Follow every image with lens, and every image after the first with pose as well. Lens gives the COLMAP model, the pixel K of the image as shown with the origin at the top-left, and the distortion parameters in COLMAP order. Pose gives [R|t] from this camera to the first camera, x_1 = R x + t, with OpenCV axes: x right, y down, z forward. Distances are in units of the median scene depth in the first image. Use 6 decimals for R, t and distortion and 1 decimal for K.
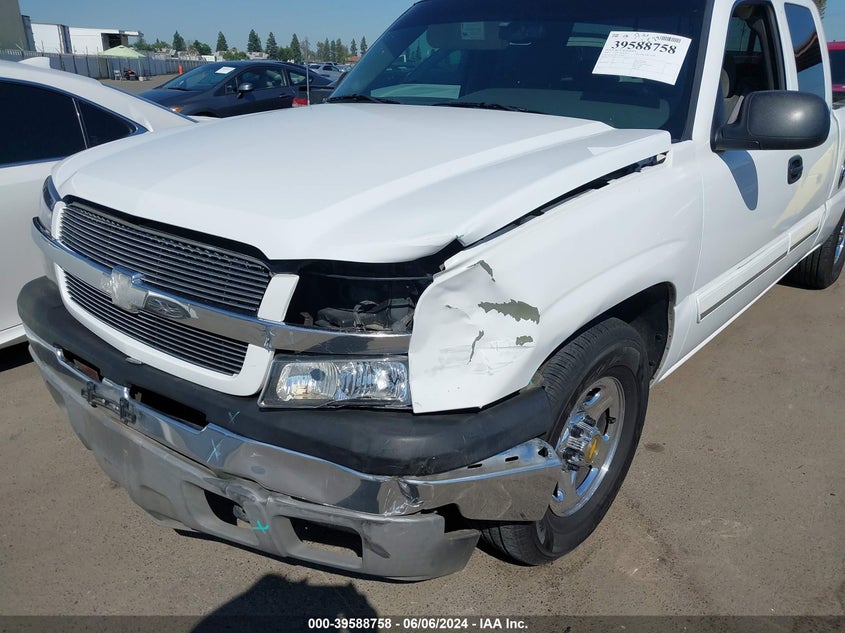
lens RADIAL K [[704.3, 0, 420.6], [0, 704.3, 316.2], [0, 0, 1]] dist [0.133343, -0.171165]
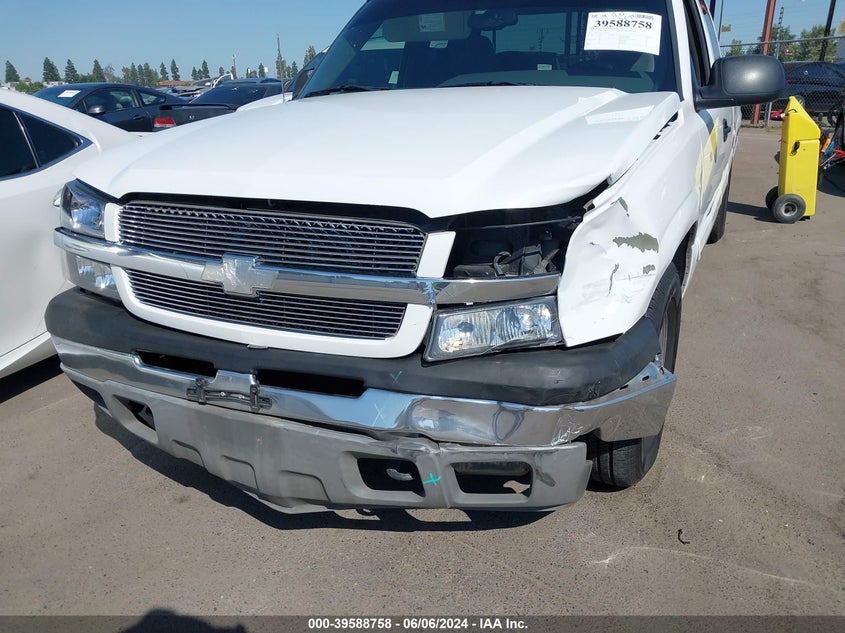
lens RADIAL K [[704.3, 0, 420.6], [0, 704.3, 316.2], [0, 0, 1]] dist [0.133343, -0.171165]
pose [[0.964507, -0.128240, 0.230824, -0.454474], [0.134022, 0.990933, -0.009482, 0.067929], [-0.227515, 0.040081, 0.972949, -0.010312]]
